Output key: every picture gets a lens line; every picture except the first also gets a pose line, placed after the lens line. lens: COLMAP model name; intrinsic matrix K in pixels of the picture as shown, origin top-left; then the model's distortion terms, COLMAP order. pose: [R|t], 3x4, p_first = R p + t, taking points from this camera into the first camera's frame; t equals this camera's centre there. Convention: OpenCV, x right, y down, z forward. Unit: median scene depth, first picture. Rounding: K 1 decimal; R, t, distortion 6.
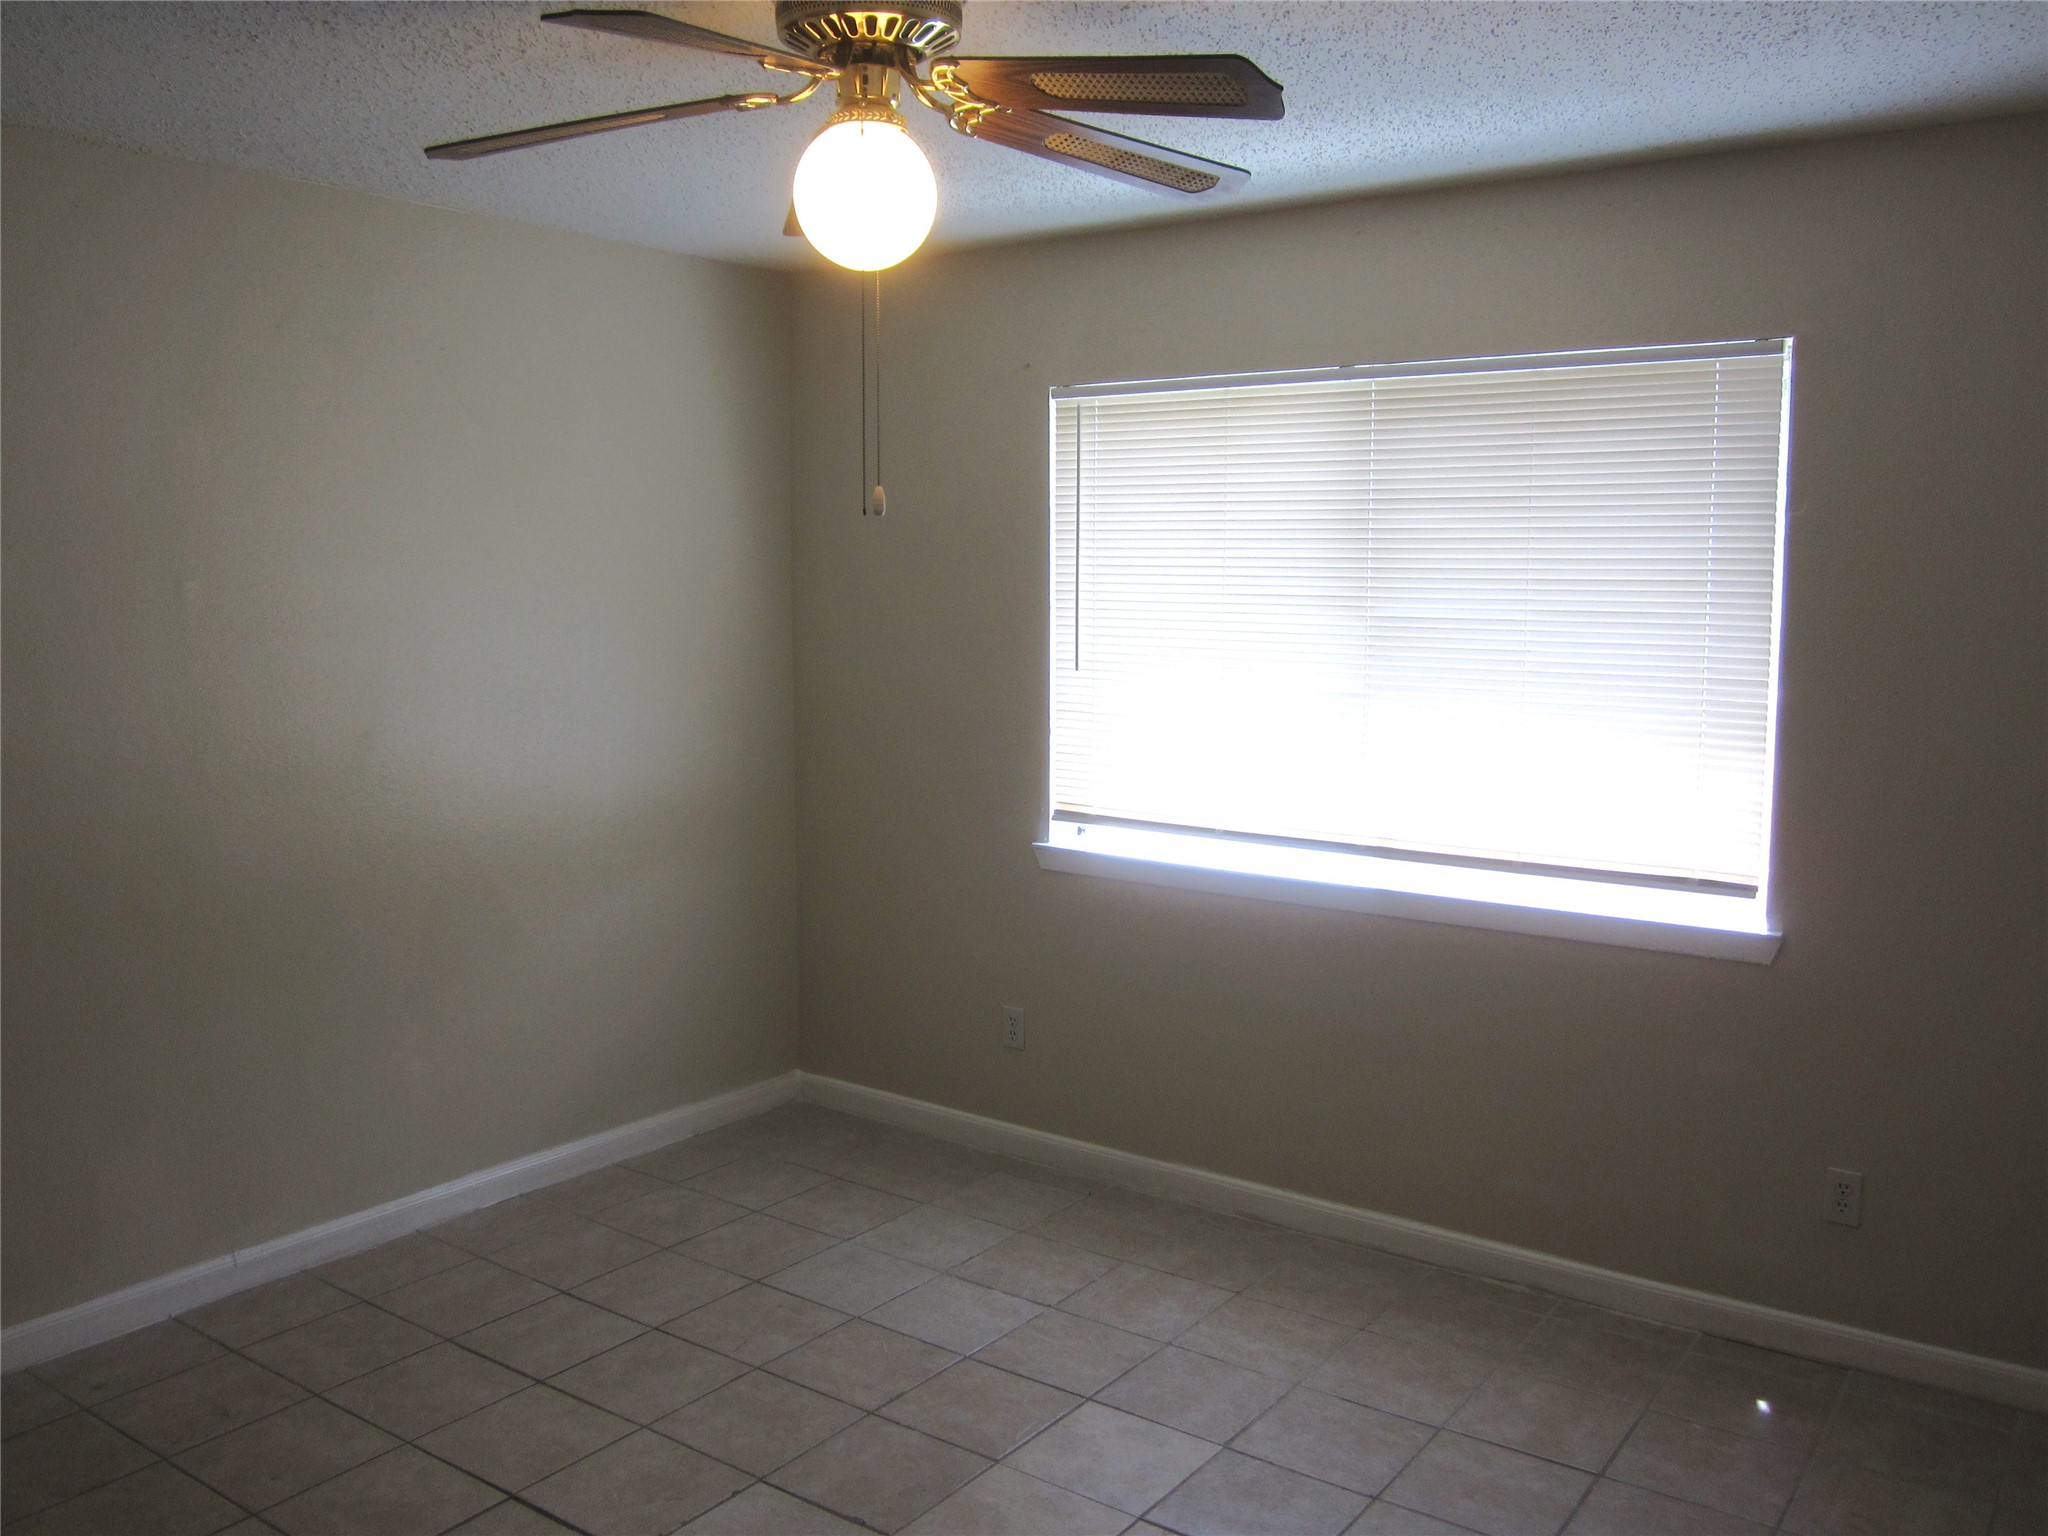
lens RADIAL K [[1705.7, 0, 1024.0], [0, 1705.7, 768.0], [0, 0, 1]] dist [-0.035476, 0.018881]
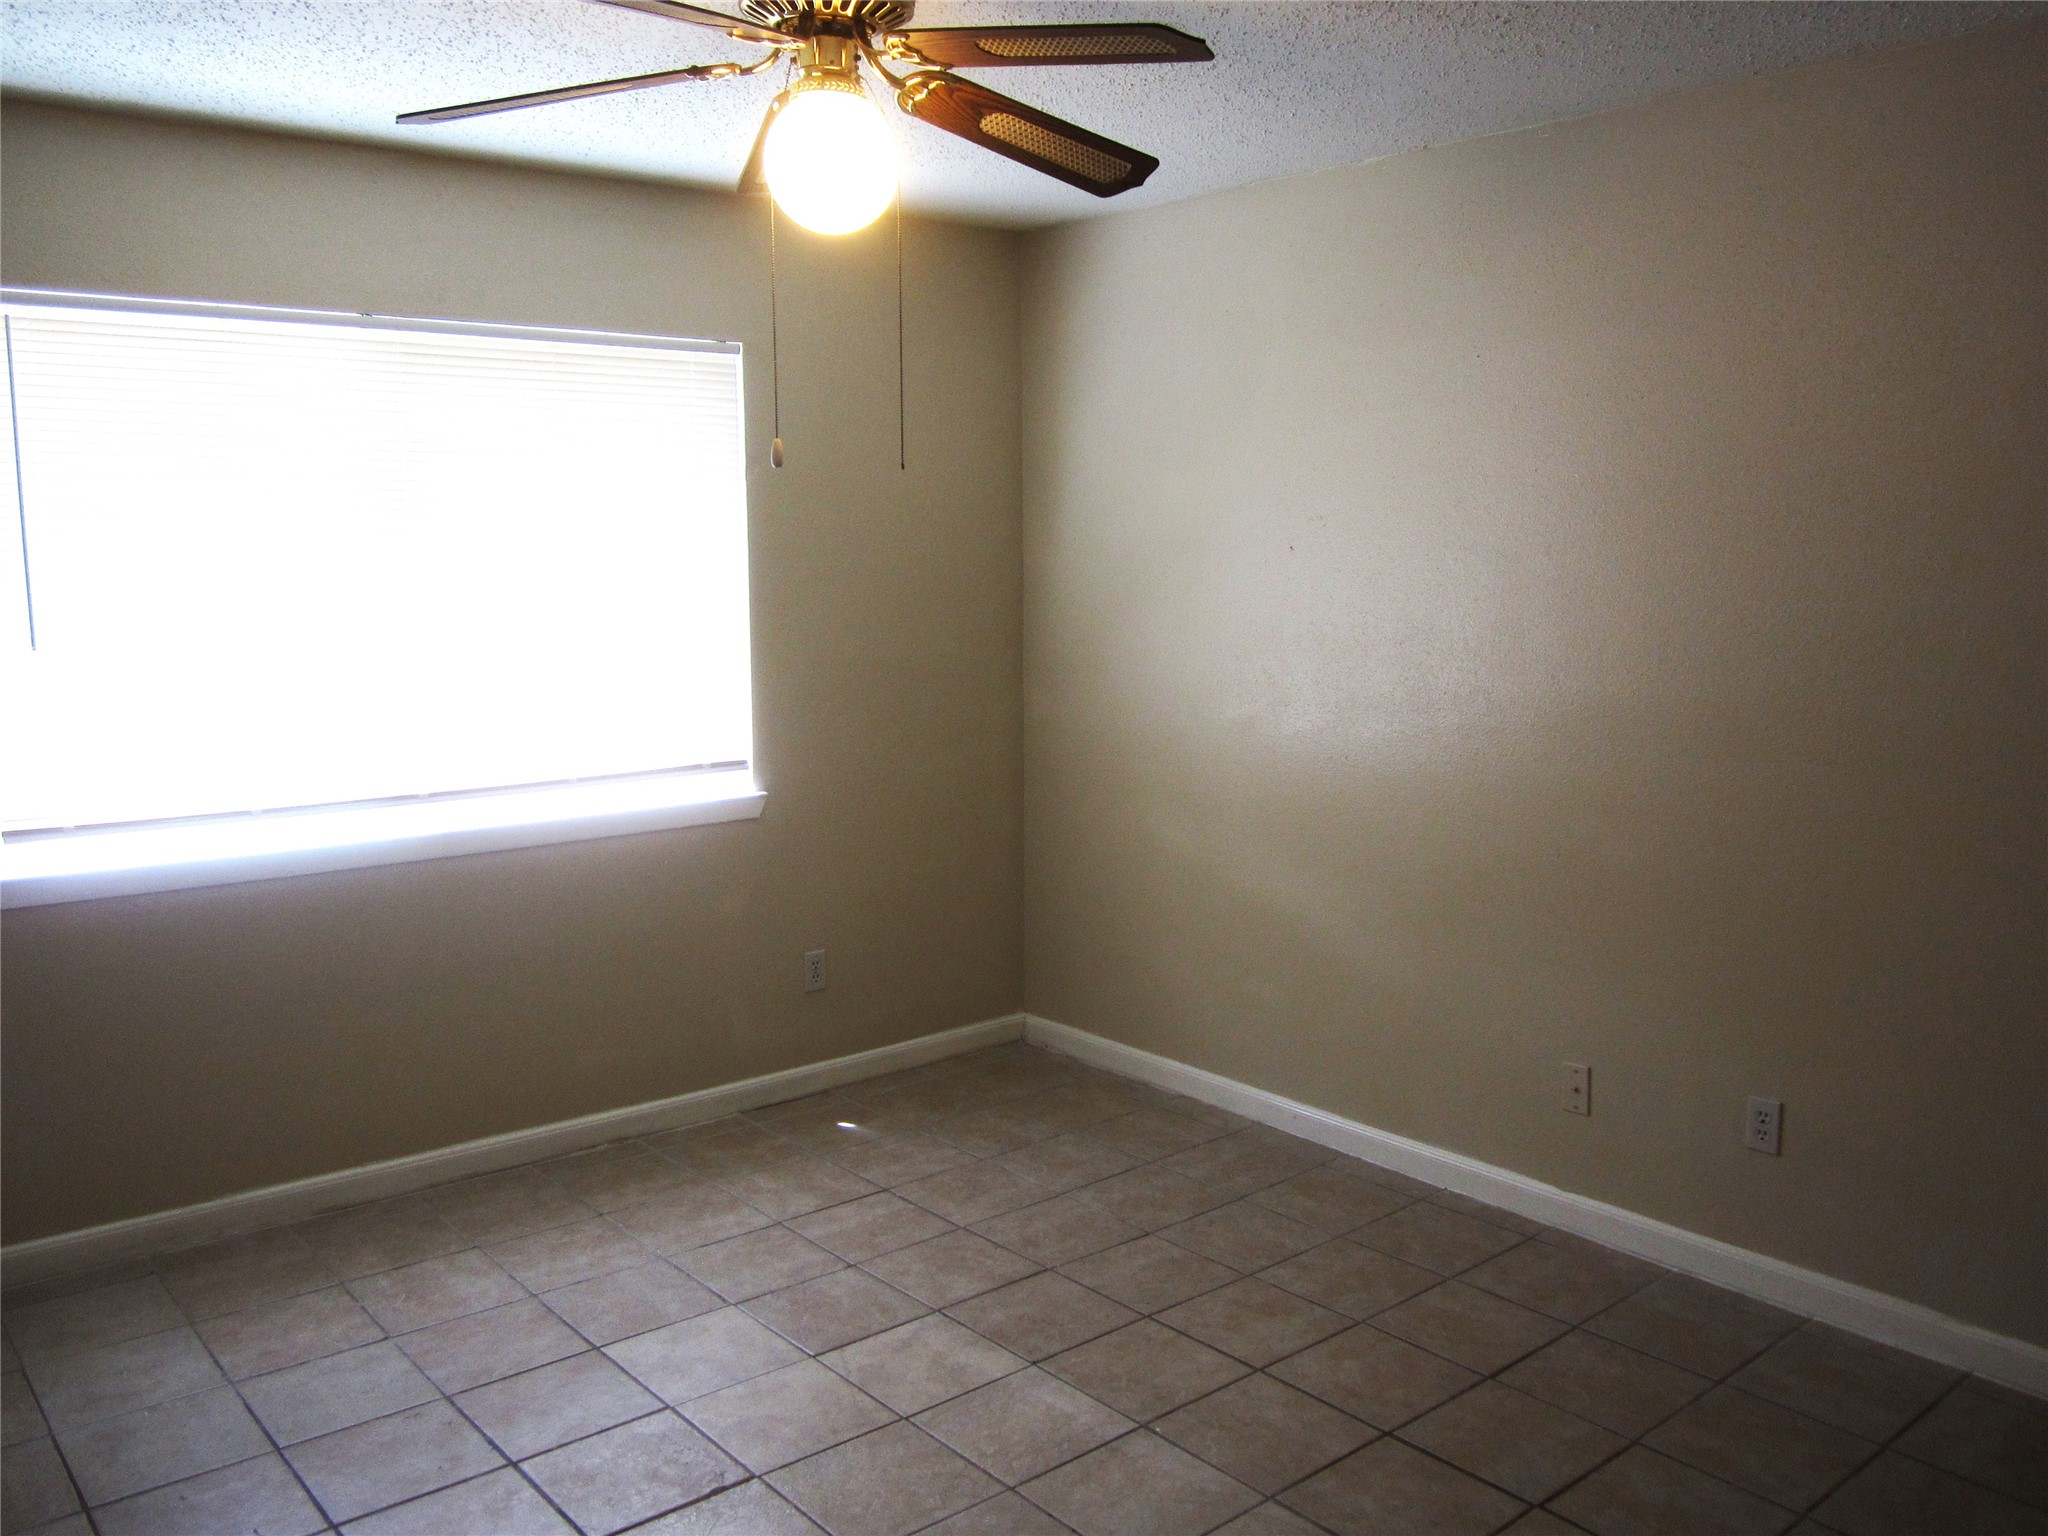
lens RADIAL K [[1705.7, 0, 1024.0], [0, 1705.7, 768.0], [0, 0, 1]] dist [-0.035476, 0.018881]
pose [[0.246208, -0.138627, 0.959252, -0.782485], [0.115710, 0.986844, 0.112916, -0.048438], [-0.962285, 0.083195, 0.259010, 0.451159]]
